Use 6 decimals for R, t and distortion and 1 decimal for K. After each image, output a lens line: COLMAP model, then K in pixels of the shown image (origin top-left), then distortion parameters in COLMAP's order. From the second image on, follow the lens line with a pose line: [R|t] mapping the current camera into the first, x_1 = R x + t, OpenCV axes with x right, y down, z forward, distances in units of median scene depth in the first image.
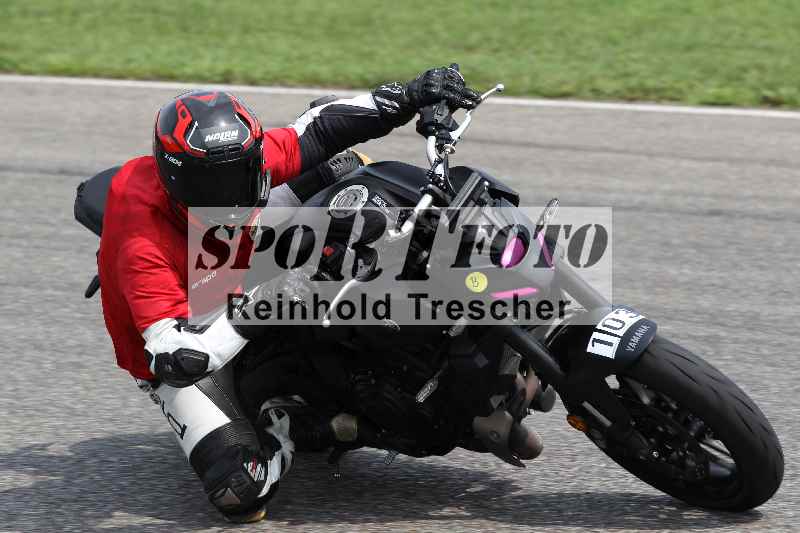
lens RADIAL K [[5985.3, 0, 399.2], [0, 5985.3, 261.4], [0, 0, 1]] dist [5.169323, 0.000000]
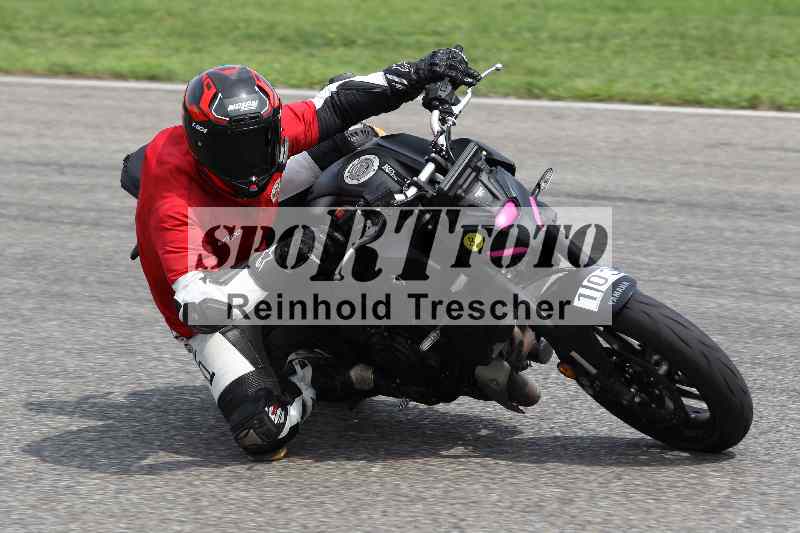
lens RADIAL K [[5985.3, 0, 430.8], [0, 5985.3, 222.9], [0, 0, 1]] dist [5.169323, 0.000000]
pose [[0.999938, 0.010121, -0.004694, 0.009651], [-0.010135, 0.999944, -0.003012, 0.003237], [0.004663, 0.003059, 0.999984, -0.104480]]
